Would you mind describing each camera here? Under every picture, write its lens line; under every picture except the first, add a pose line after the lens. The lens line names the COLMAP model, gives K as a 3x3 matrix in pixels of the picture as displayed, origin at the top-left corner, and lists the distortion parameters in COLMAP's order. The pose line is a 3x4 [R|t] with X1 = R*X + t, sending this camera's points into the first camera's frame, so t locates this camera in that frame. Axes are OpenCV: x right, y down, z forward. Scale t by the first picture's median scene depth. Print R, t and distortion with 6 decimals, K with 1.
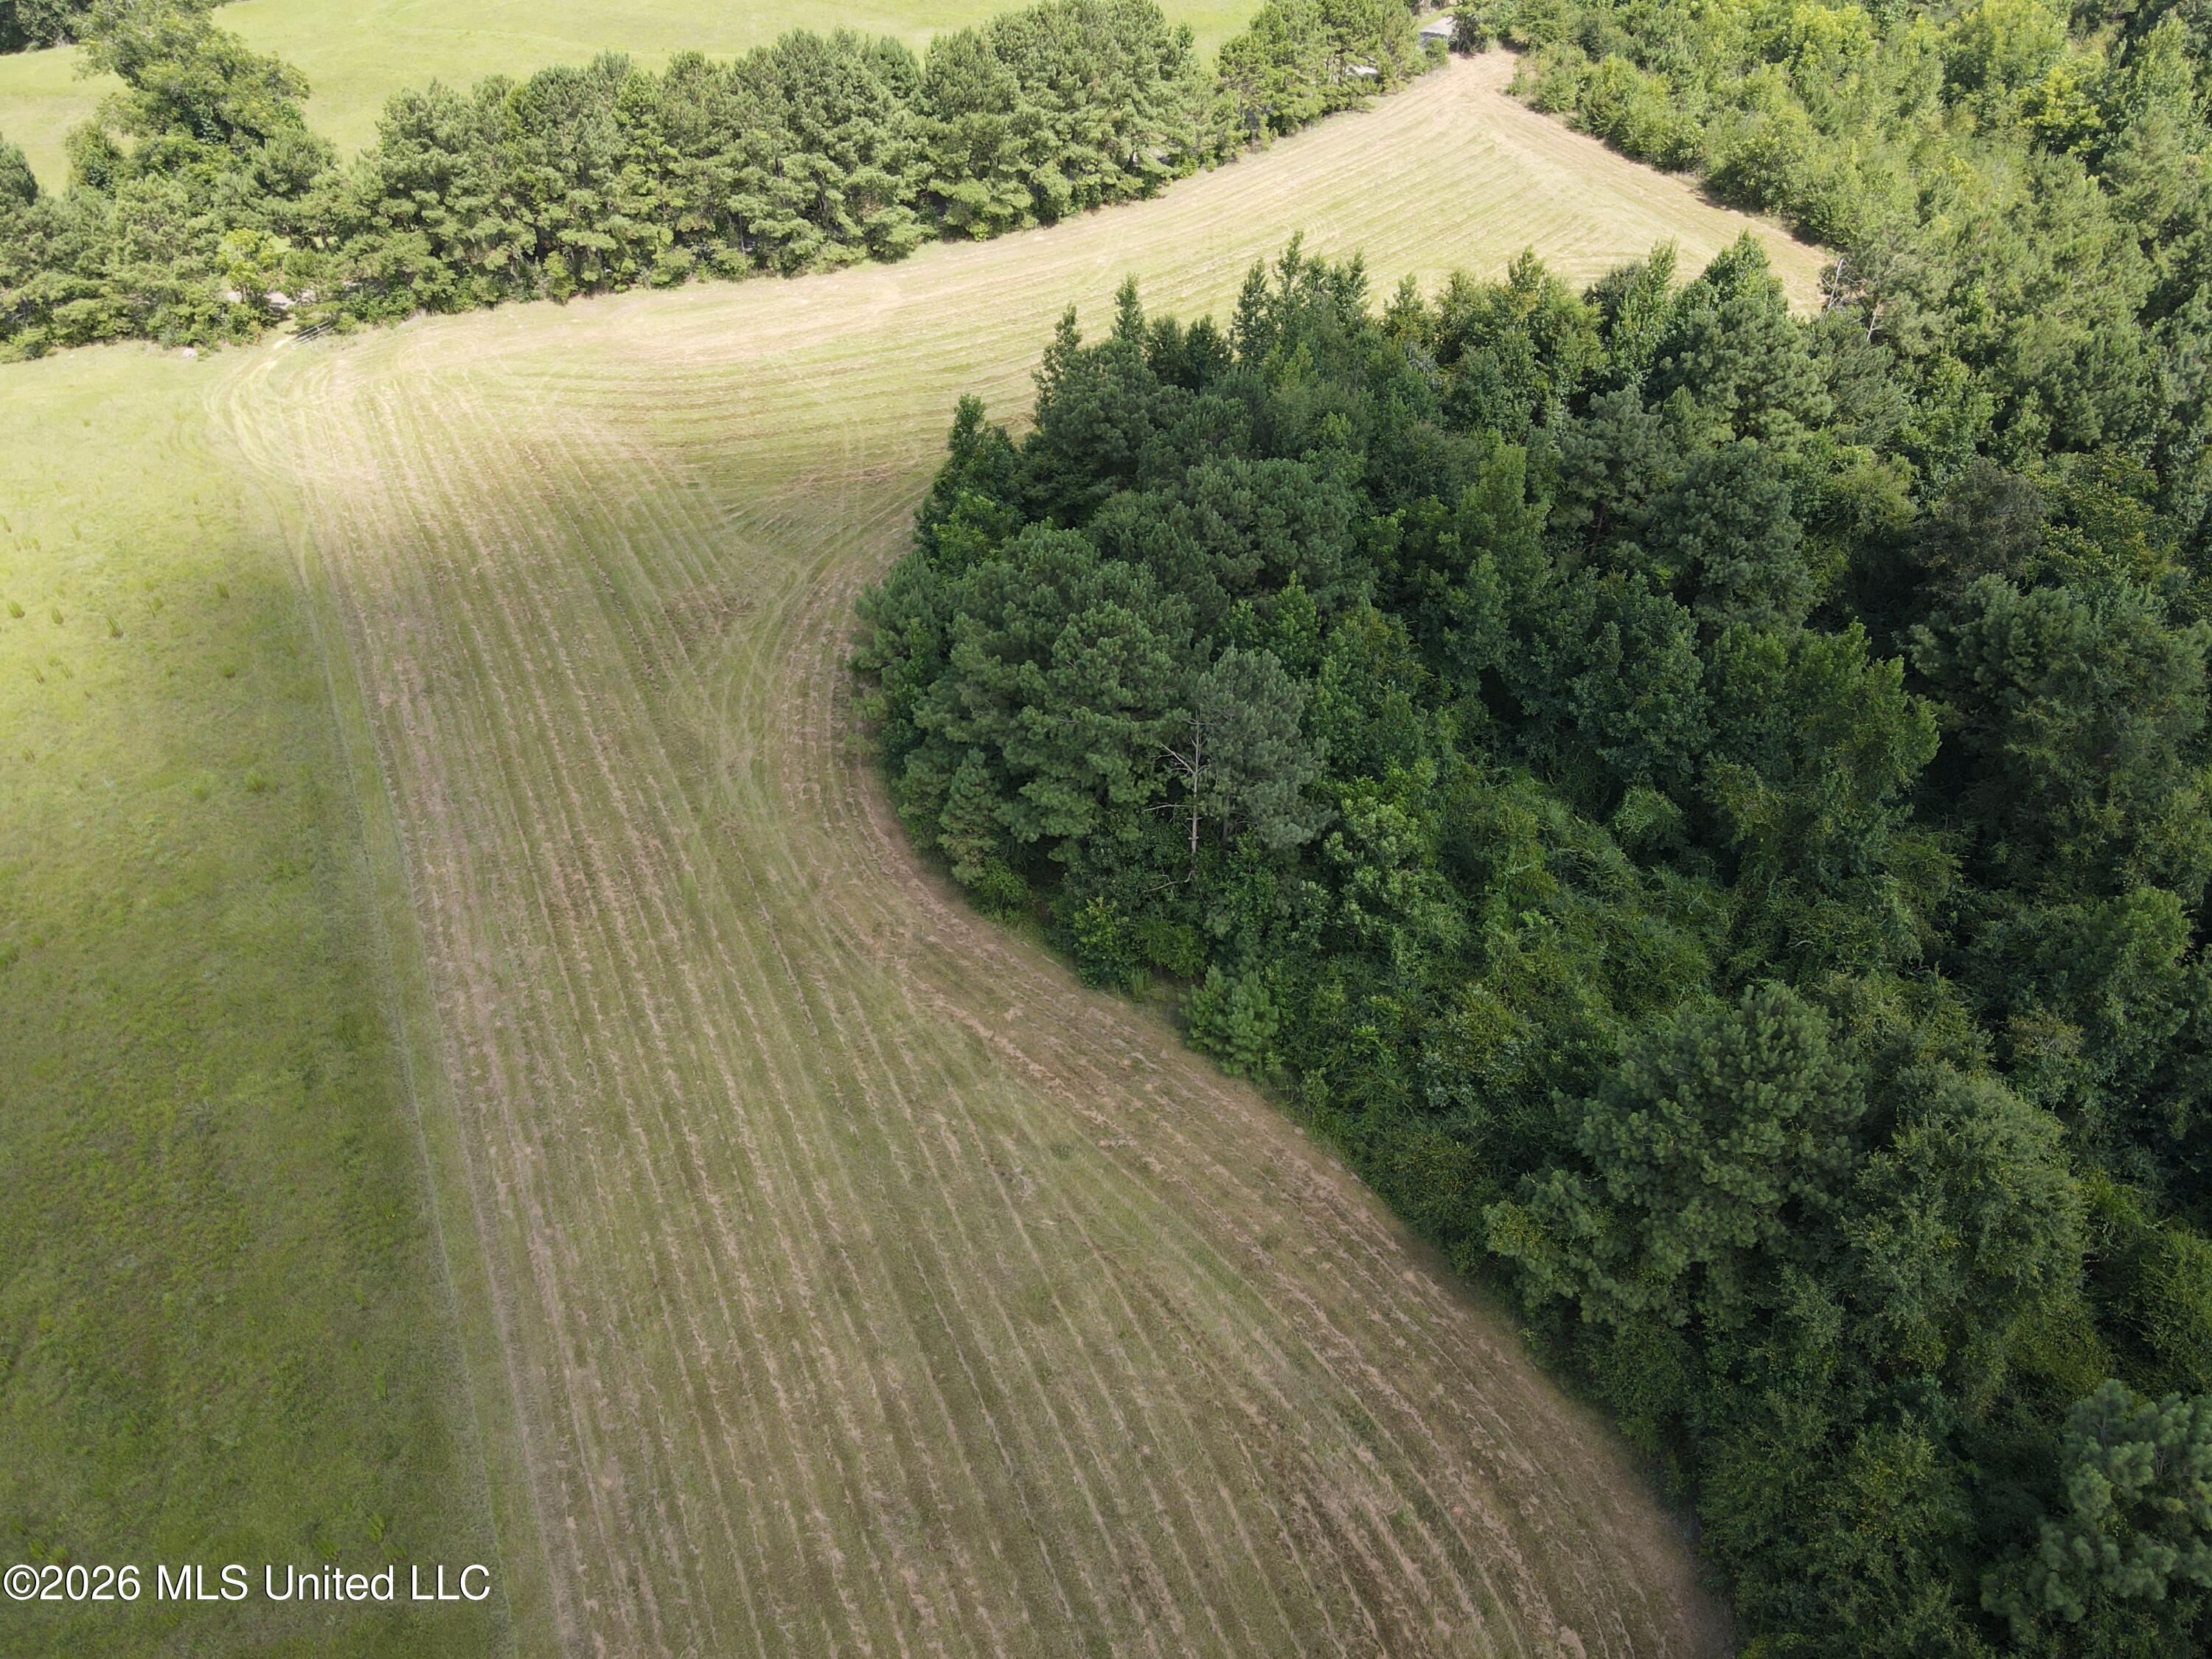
lens RADIAL K [[1629.6, 0, 1093.2], [0, 1629.6, 839.1], [0, 0, 1]] dist [-0.006190, 0.027079]
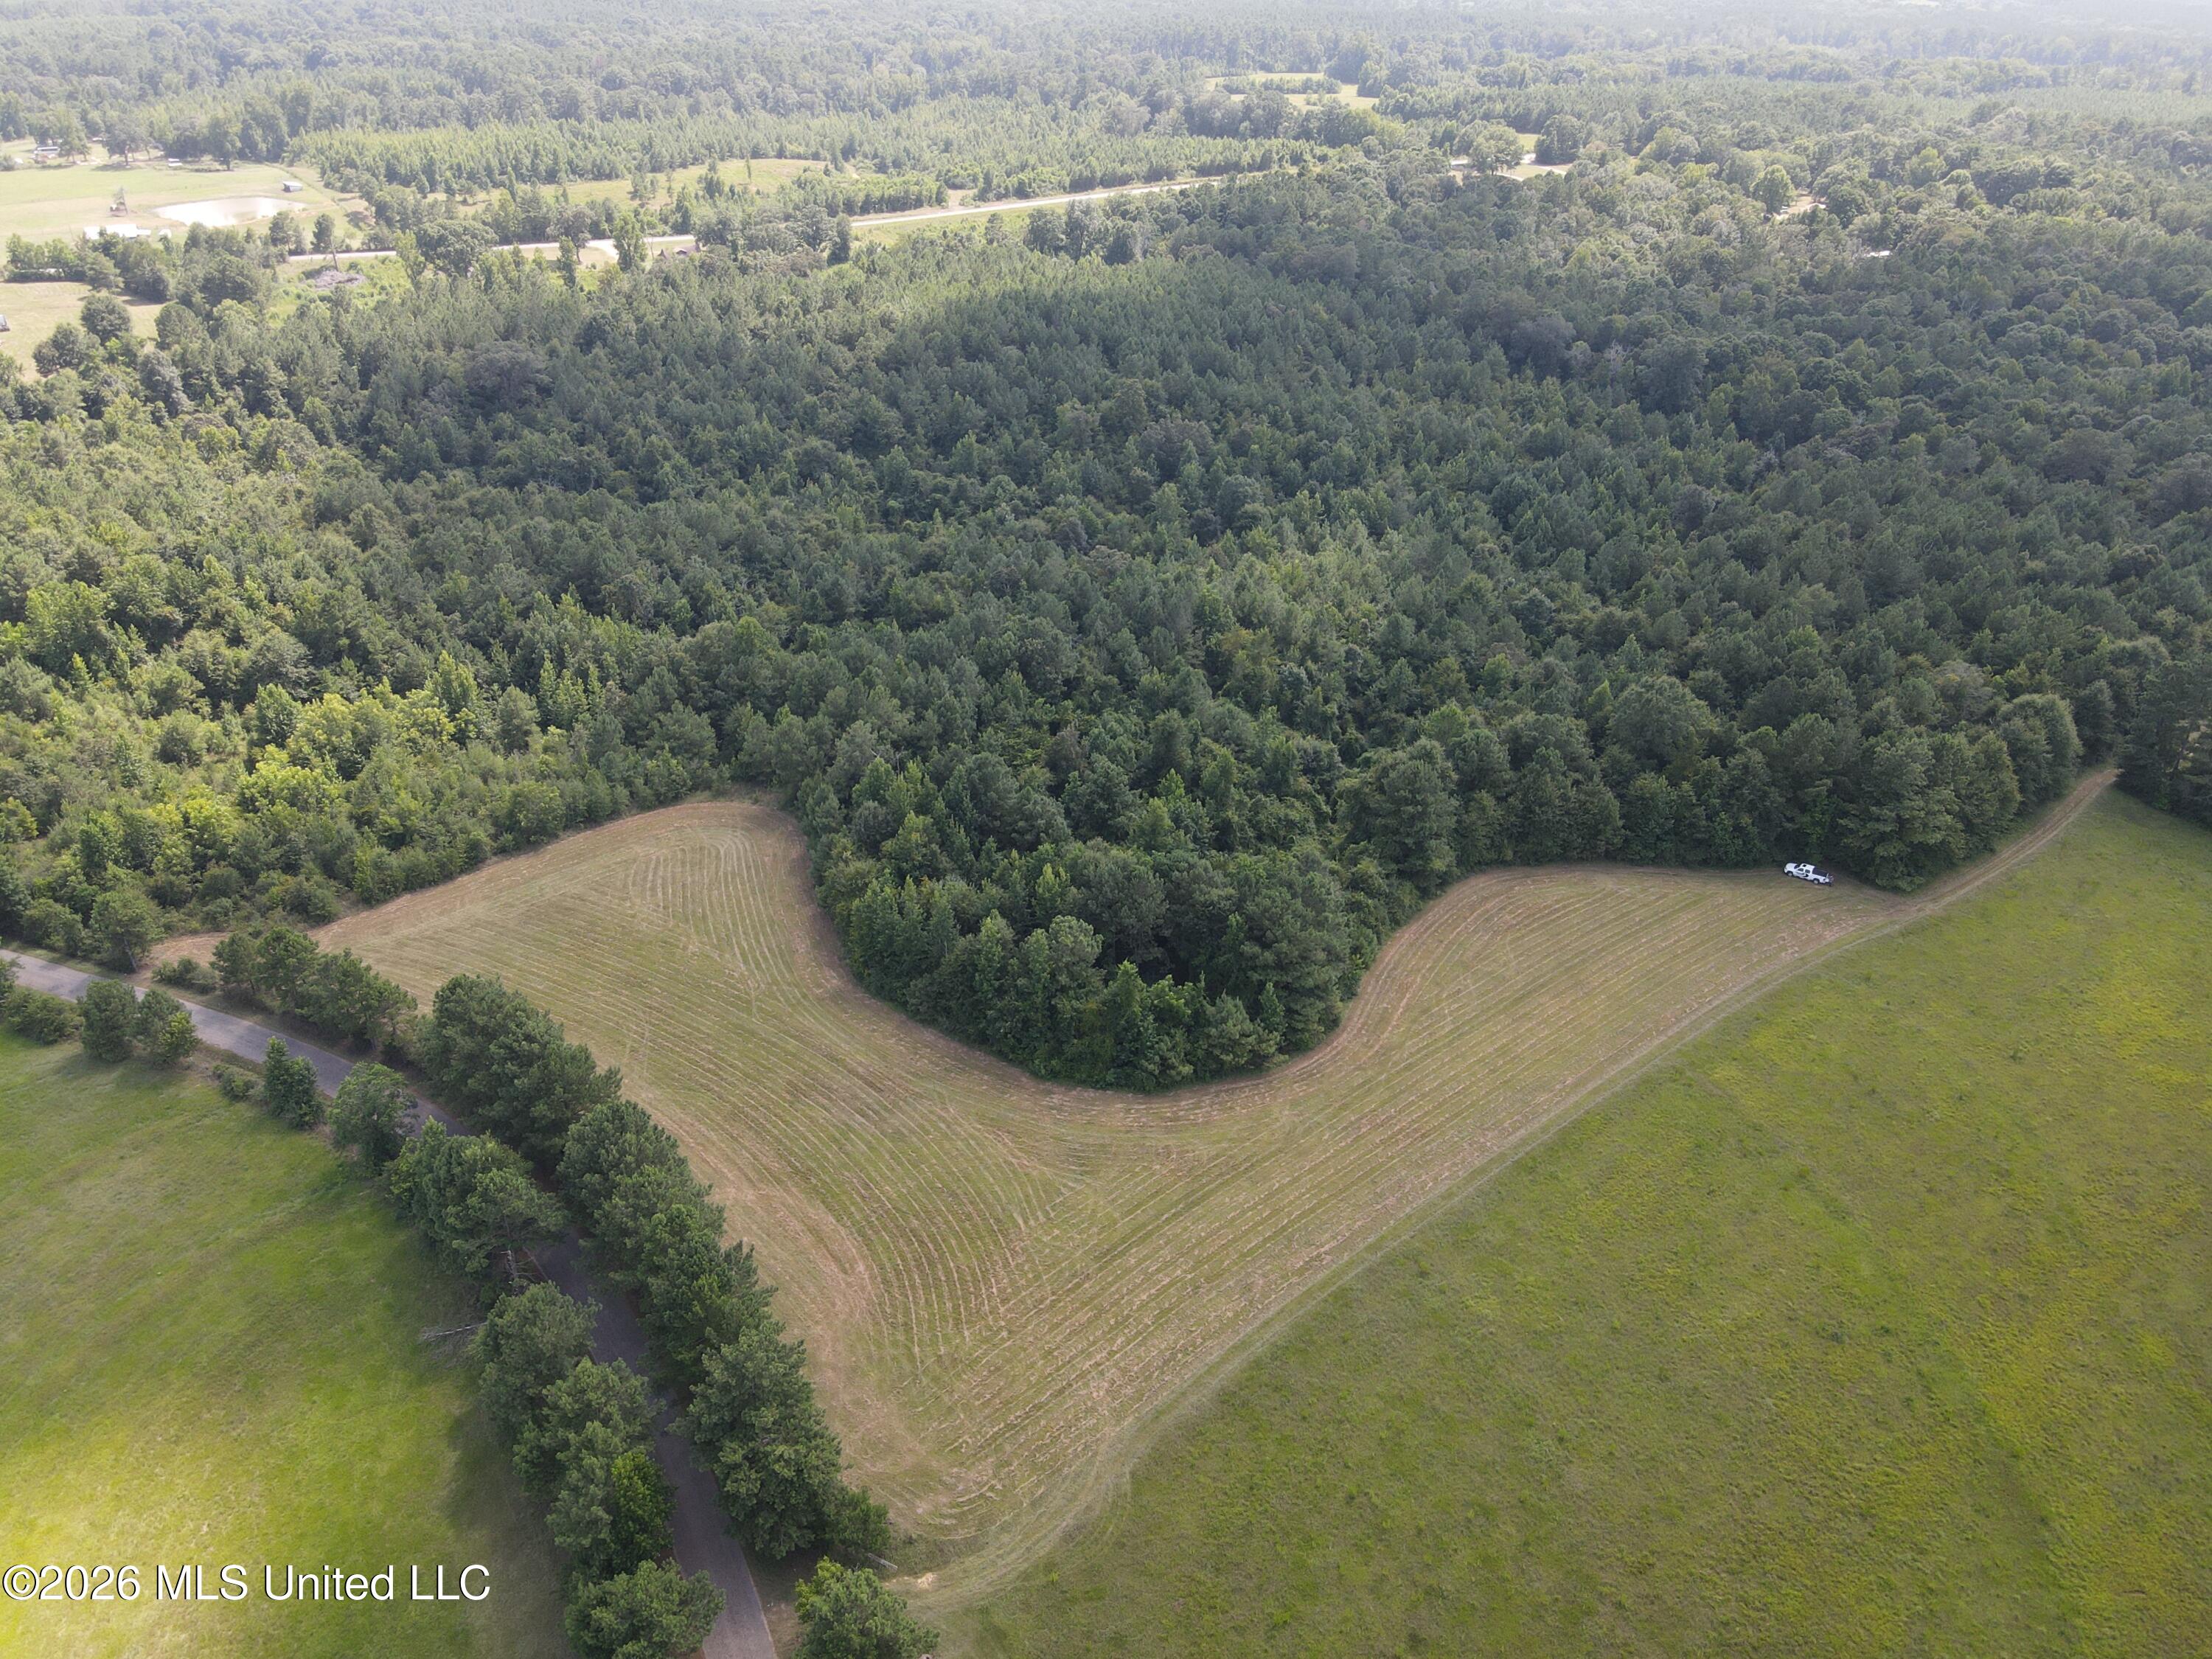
lens RADIAL K [[1629.6, 0, 1101.4], [0, 1629.6, 834.0], [0, 0, 1]] dist [-0.006190, 0.027079]
pose [[-0.281439, -0.484602, 0.828223, -2.115914], [0.634849, 0.553184, 0.539402, -1.884762], [-0.719555, 0.677605, 0.151962, 0.855085]]
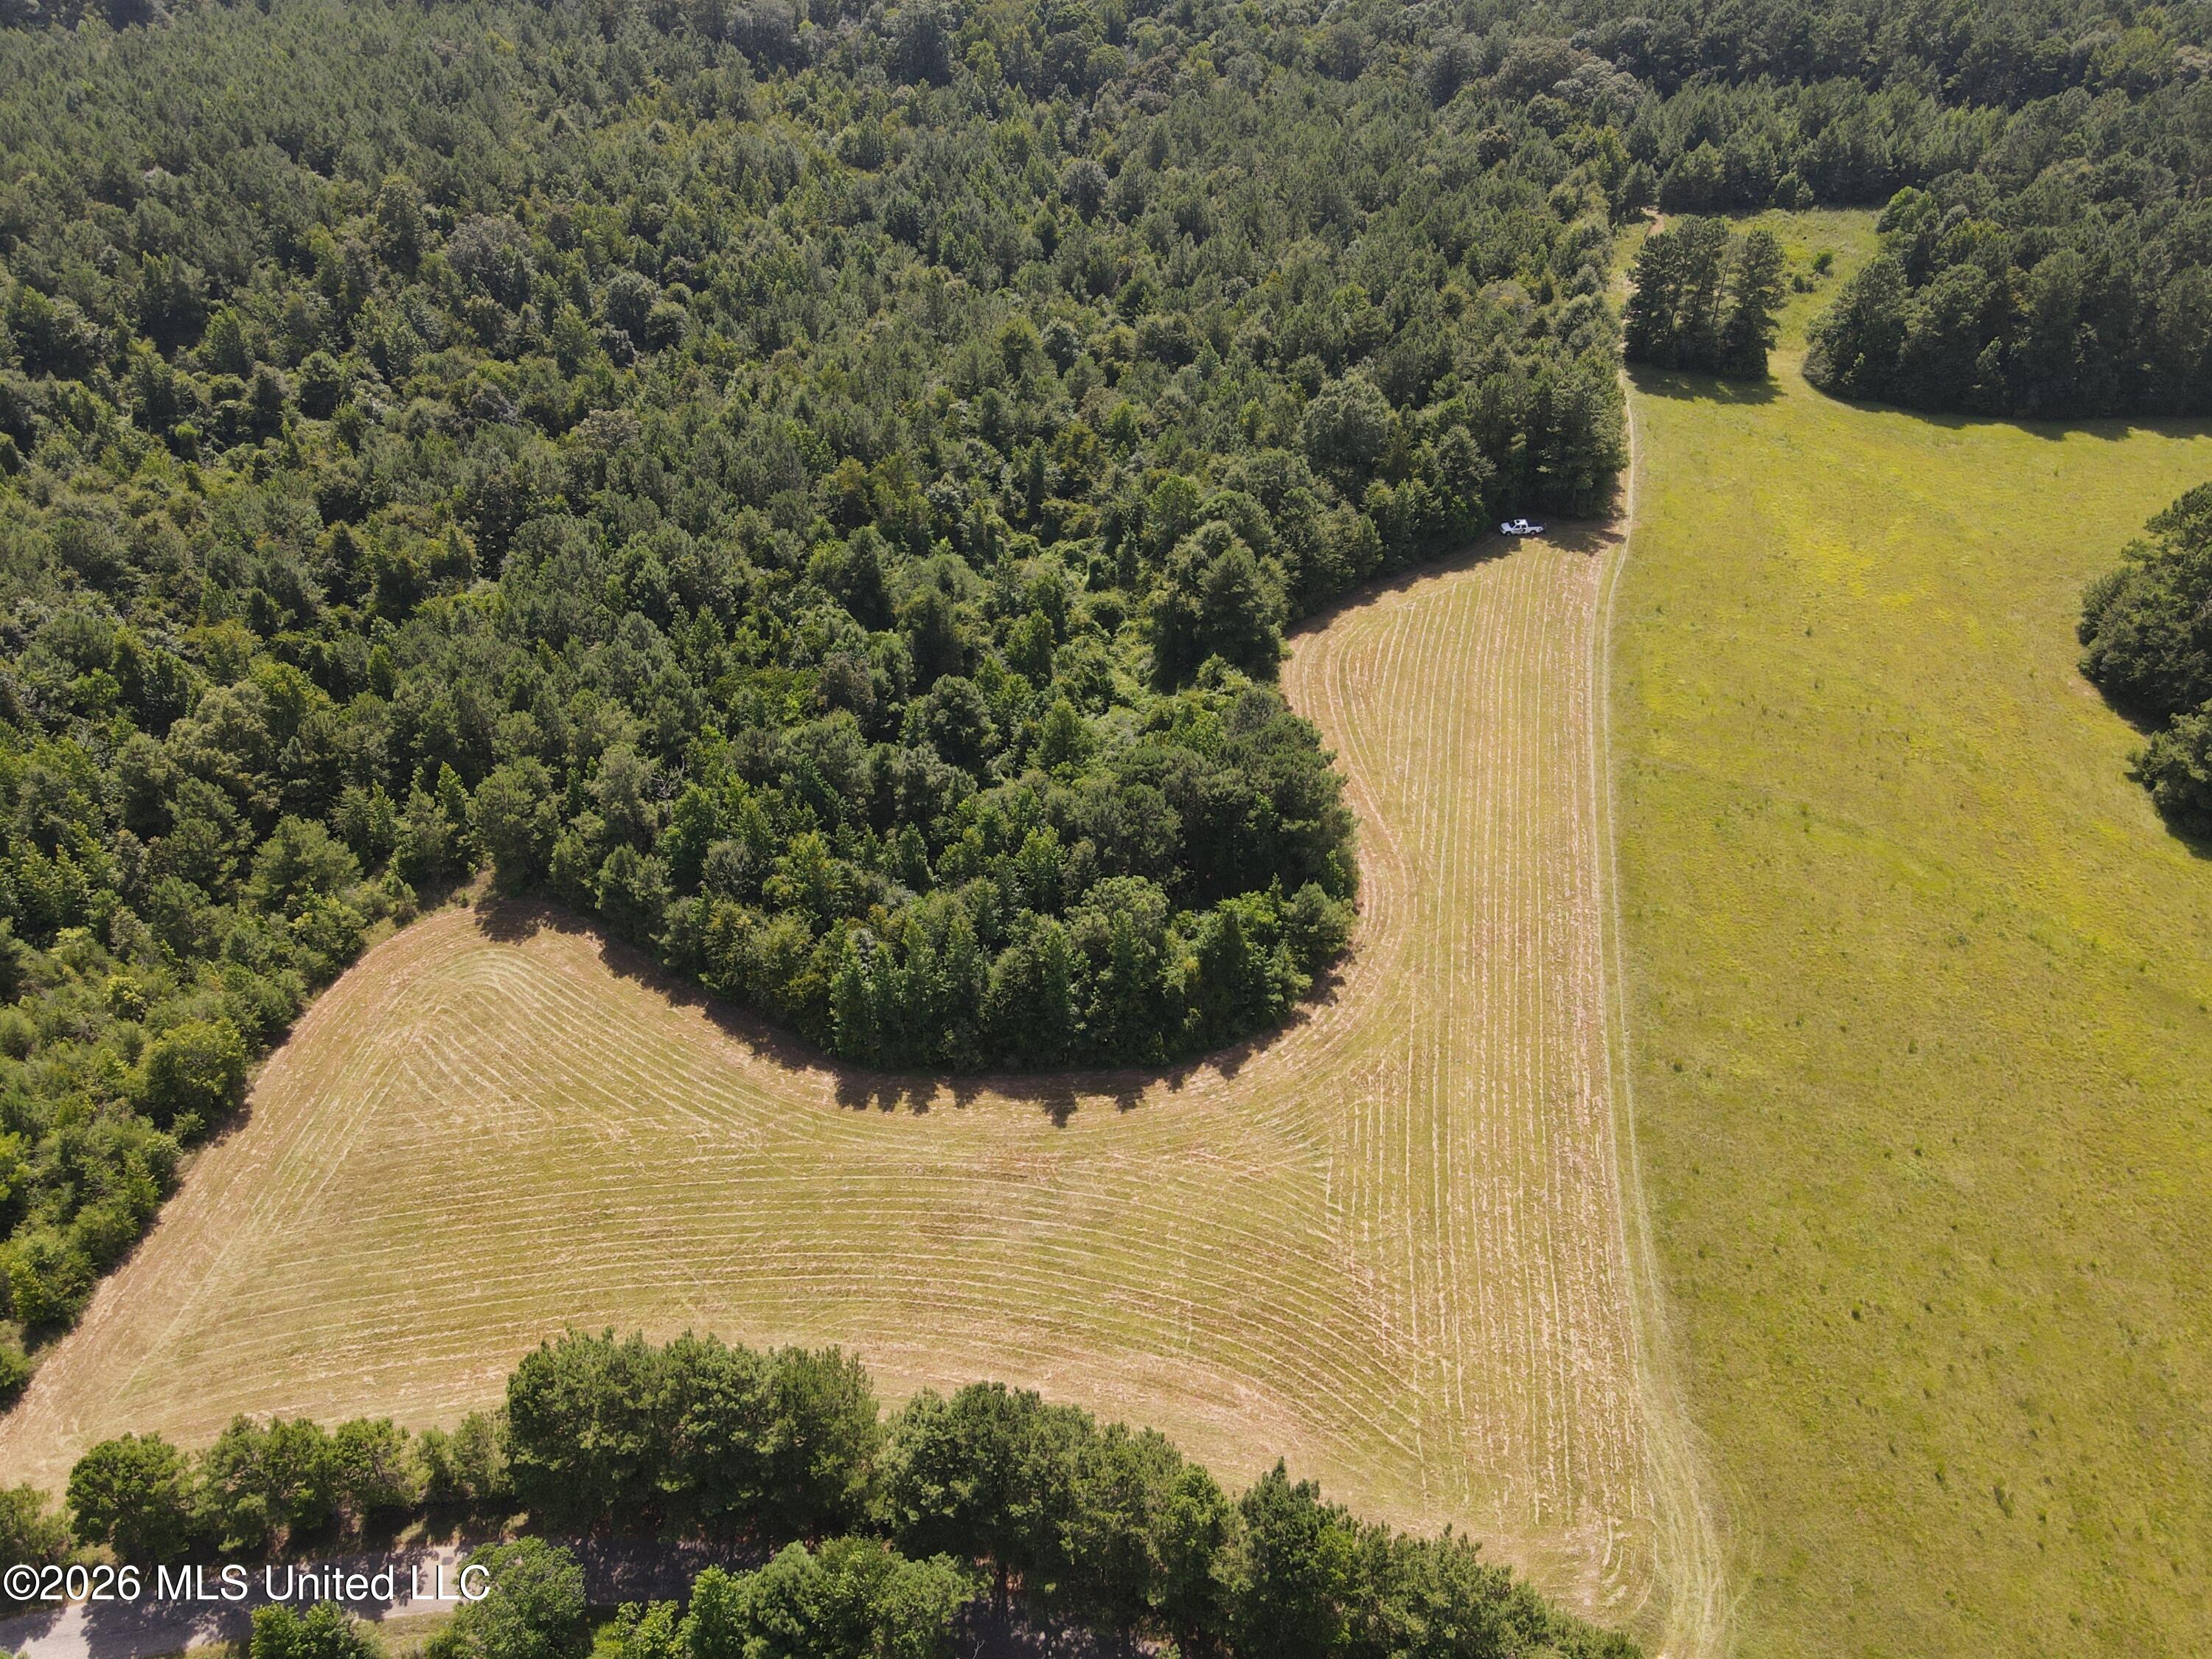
lens RADIAL K [[1629.6, 0, 1097.5], [0, 1629.6, 844.2], [0, 0, 1]] dist [-0.006190, 0.027079]
pose [[-0.809086, -0.379192, 0.448991, -0.901118], [0.398800, 0.206915, 0.893390, -2.371777], [-0.431669, 0.901887, -0.016190, 1.394164]]
